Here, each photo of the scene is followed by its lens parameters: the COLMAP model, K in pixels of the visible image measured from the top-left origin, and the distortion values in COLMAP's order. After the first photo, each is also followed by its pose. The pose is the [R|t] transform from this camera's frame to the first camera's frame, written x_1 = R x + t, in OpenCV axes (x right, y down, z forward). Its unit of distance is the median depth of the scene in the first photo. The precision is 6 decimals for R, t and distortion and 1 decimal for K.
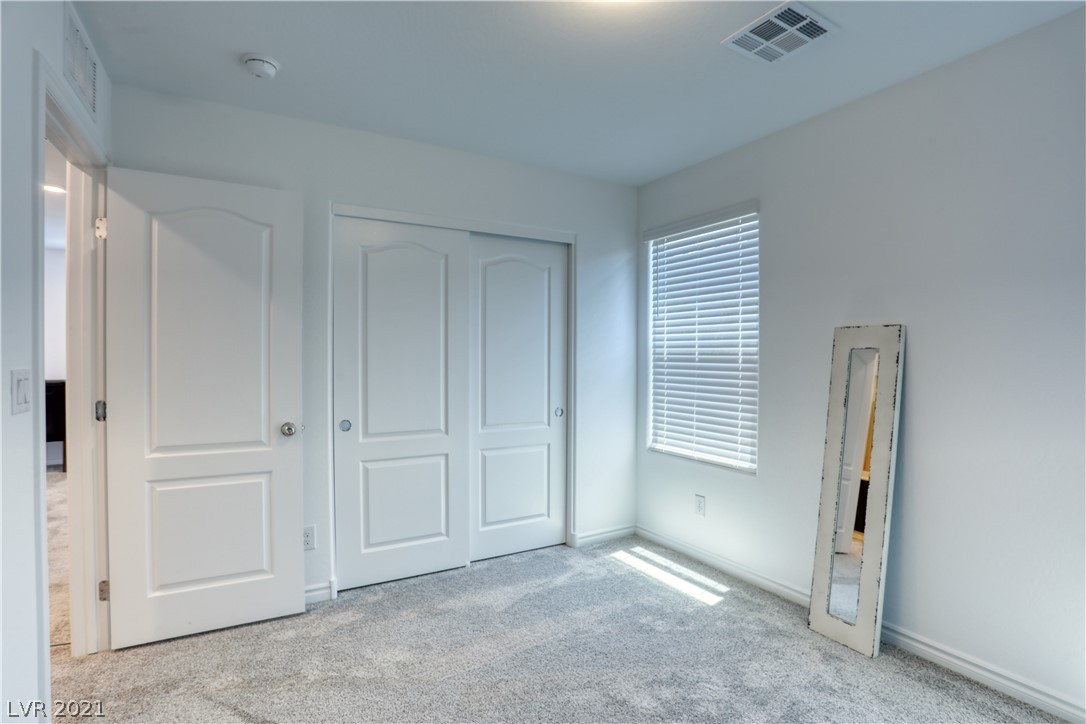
lens RADIAL K [[525.0, 0, 544.4], [0, 525.0, 360.6], [0, 0, 1]] dist [-0.087013, 0.034071]
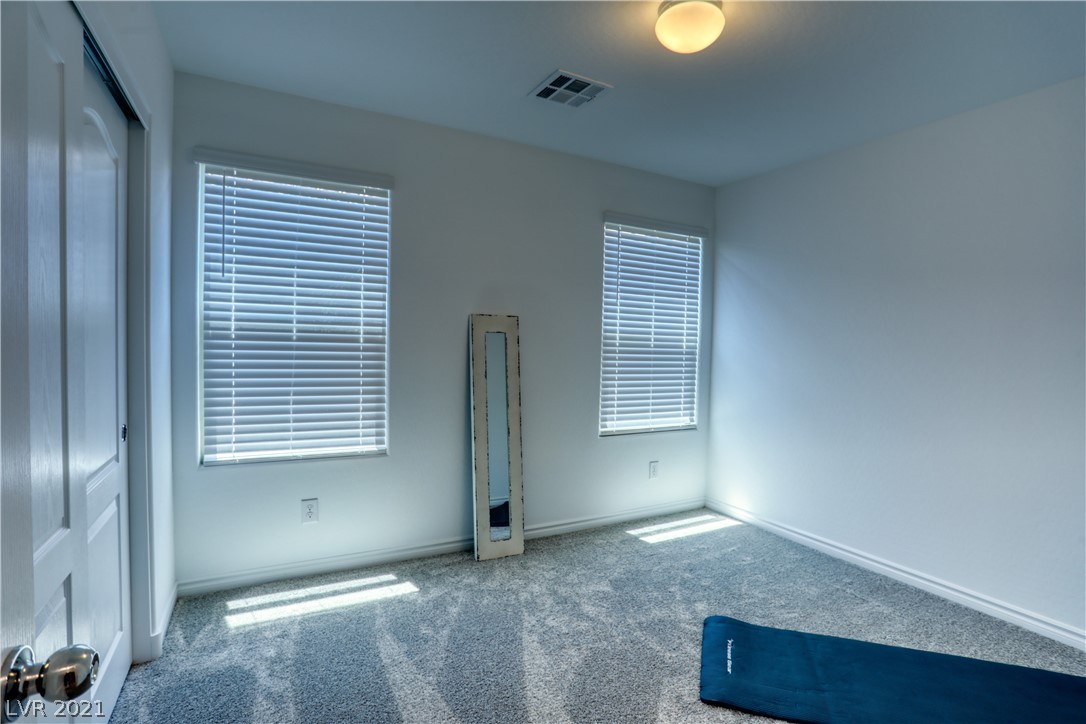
lens RADIAL K [[525.0, 0, 544.4], [0, 525.0, 360.6], [0, 0, 1]] dist [-0.087013, 0.034071]
pose [[0.031032, -0.039839, 0.998724, -0.531241], [-0.017064, 0.999039, 0.040382, -0.005875], [-0.999373, -0.018296, 0.030323, 0.614604]]
